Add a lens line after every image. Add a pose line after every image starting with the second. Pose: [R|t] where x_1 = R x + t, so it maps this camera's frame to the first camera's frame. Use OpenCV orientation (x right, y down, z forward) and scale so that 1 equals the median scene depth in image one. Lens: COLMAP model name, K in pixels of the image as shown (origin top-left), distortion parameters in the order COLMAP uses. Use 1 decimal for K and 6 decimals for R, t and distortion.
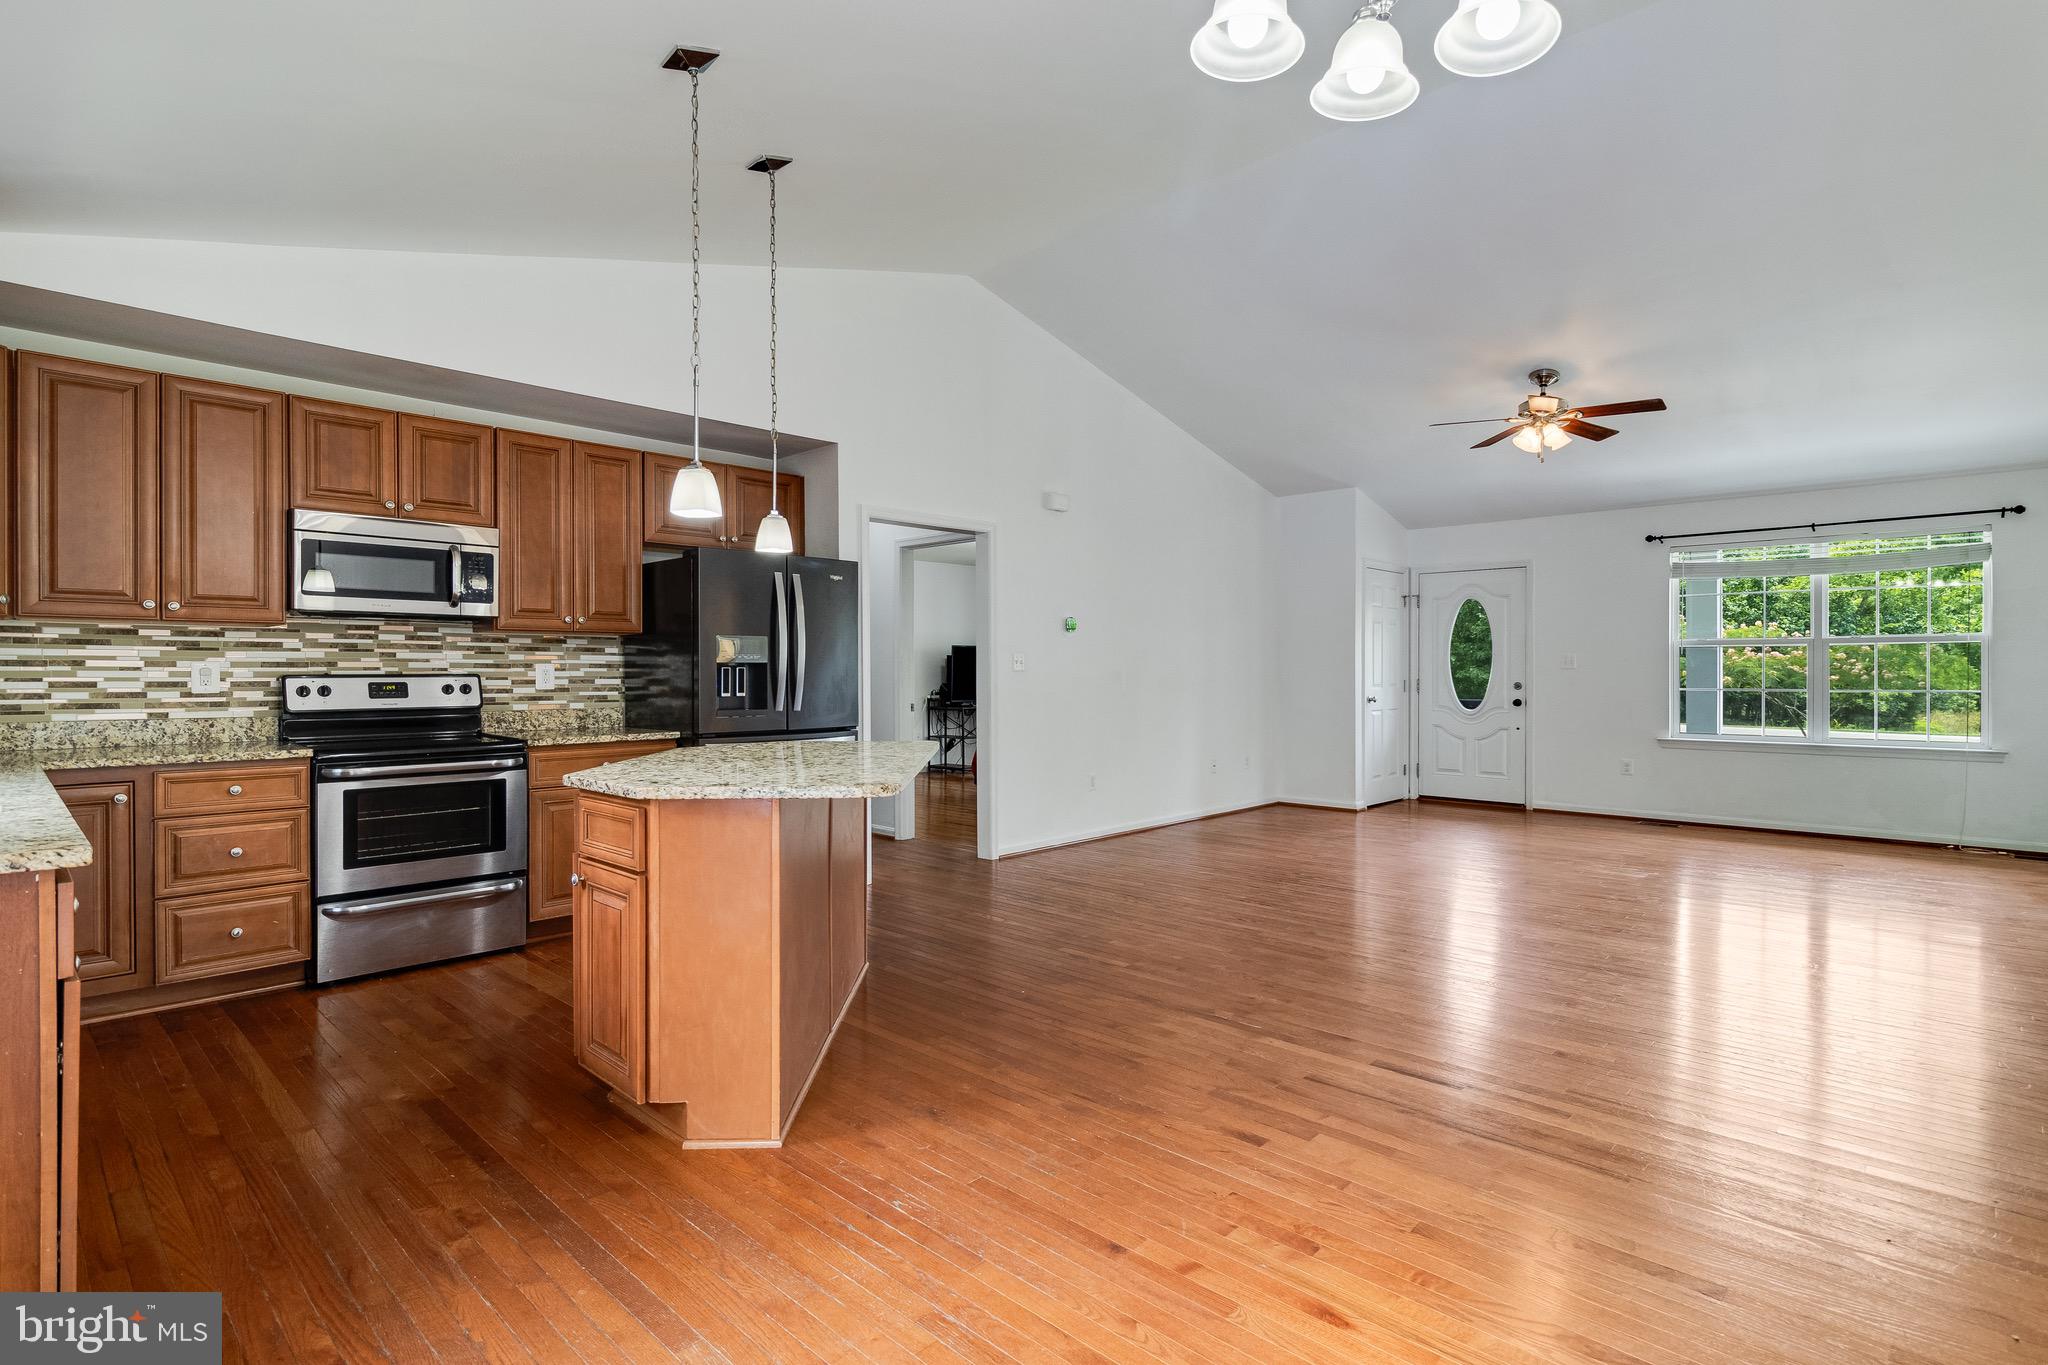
lens RADIAL K [[1012.1, 0, 1031.2], [0, 1012.1, 676.1], [0, 0, 1]] dist [0.004186, -0.001510]
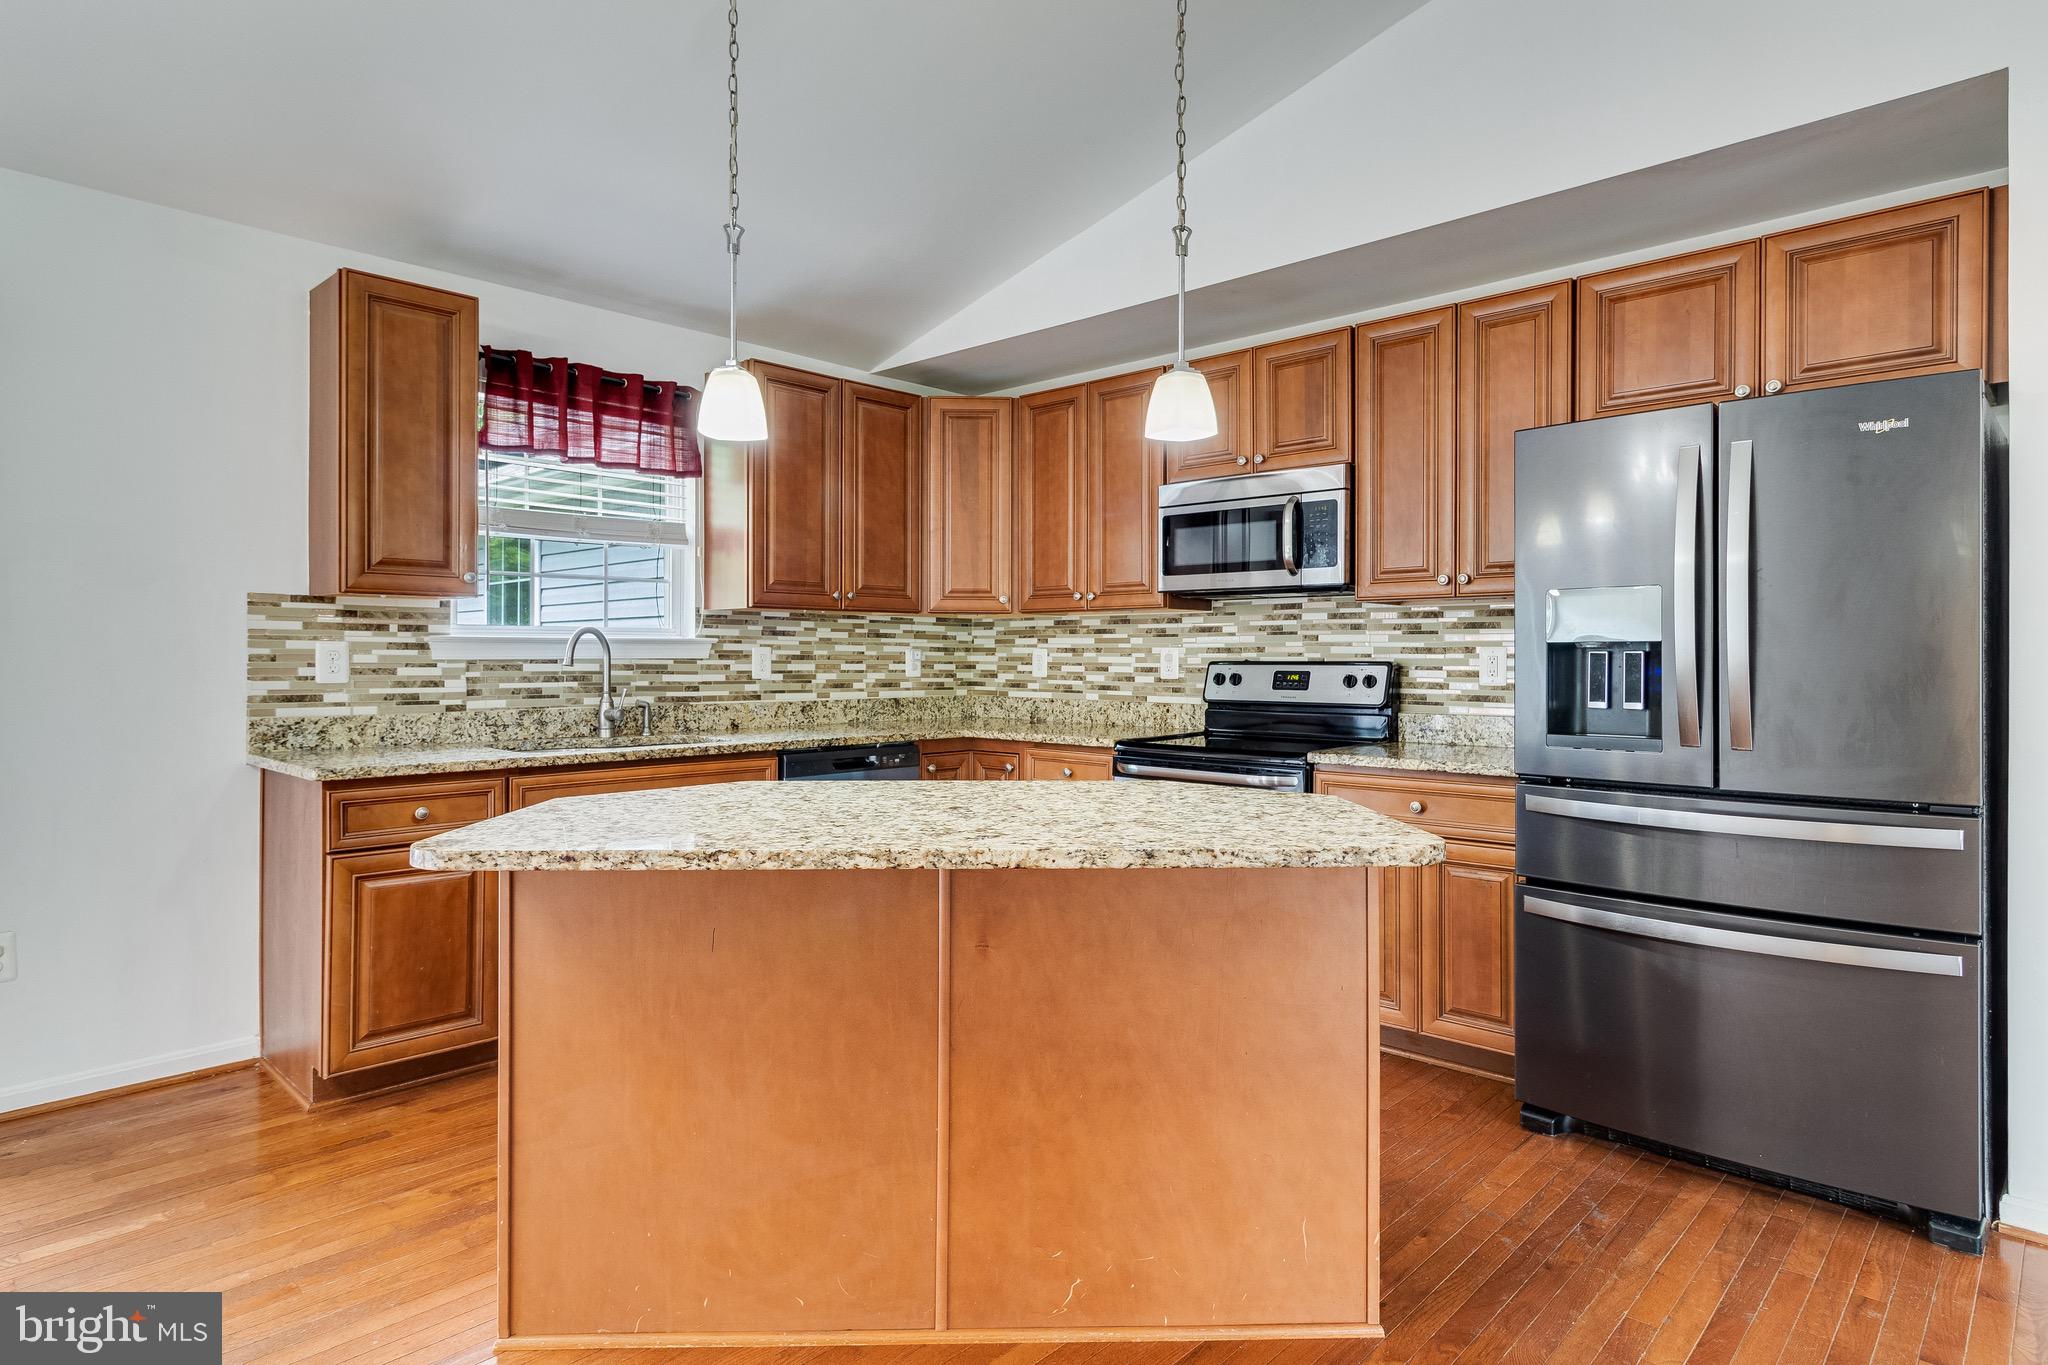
lens RADIAL K [[1137.2, 0, 1025.8], [0, 1137.2, 657.0], [0, 0, 1]] dist [0.000669, 0.000270]
pose [[-0.000973, 0.001446, -0.999998, 0.212750], [-0.008029, 0.999967, 0.001454, -0.003509], [0.999967, 0.008031, -0.000961, 0.553104]]
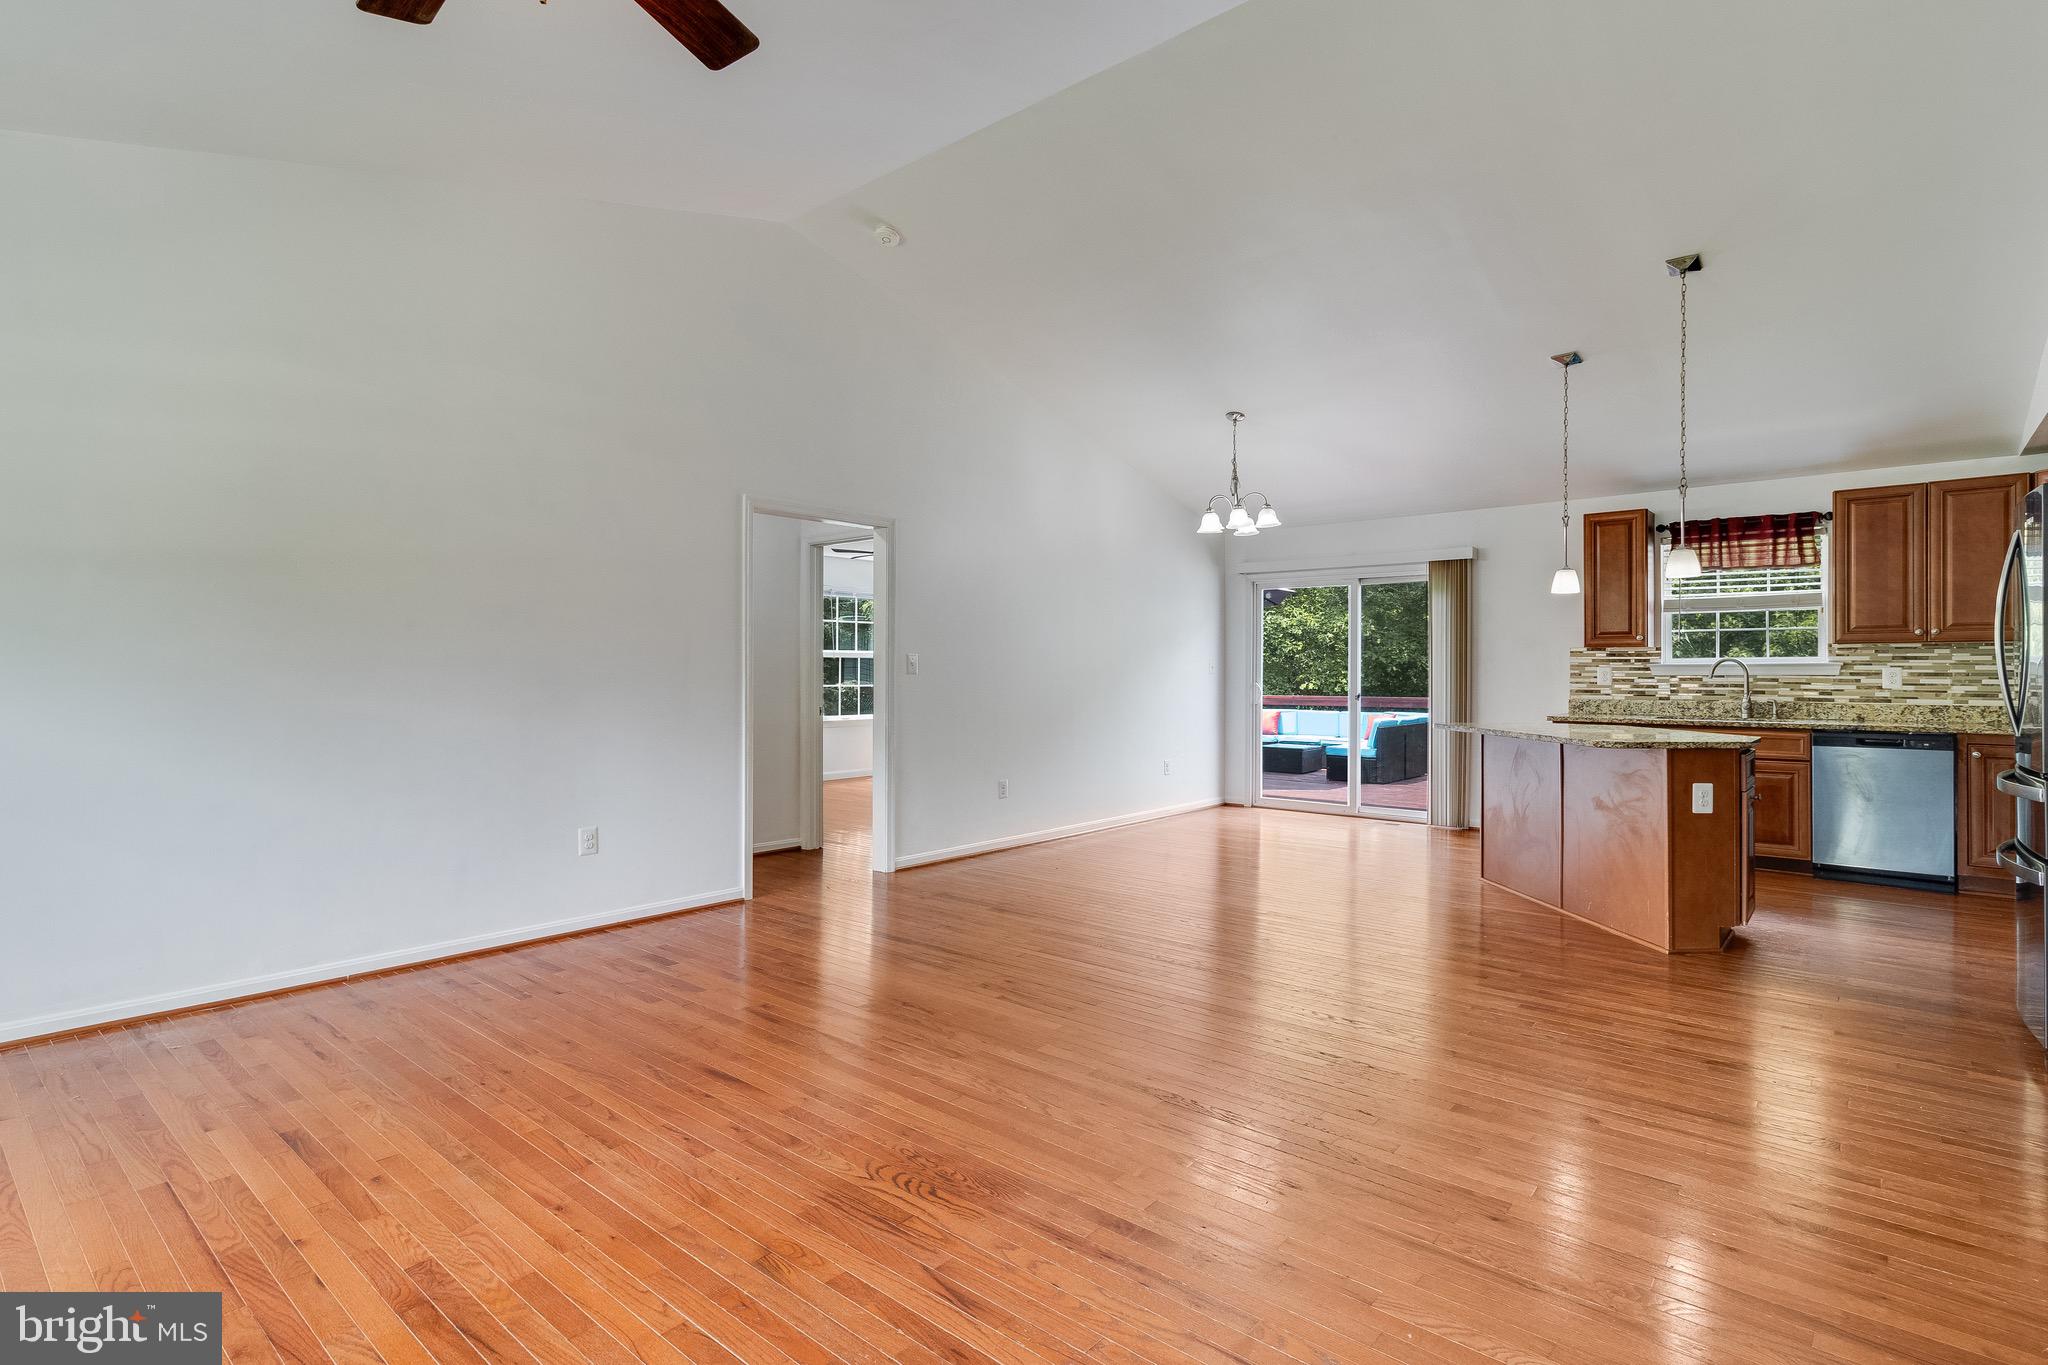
lens RADIAL K [[1026.0, 0, 1024.0], [0, 1026.0, 682.5], [0, 0, 1]] dist [0.012127, 0.001042]
pose [[-0.998893, 0.000130, -0.047042, 0.364952], [-0.000672, 0.999855, 0.017031, -0.009570], [0.047037, 0.017044, -0.998748, 1.335076]]
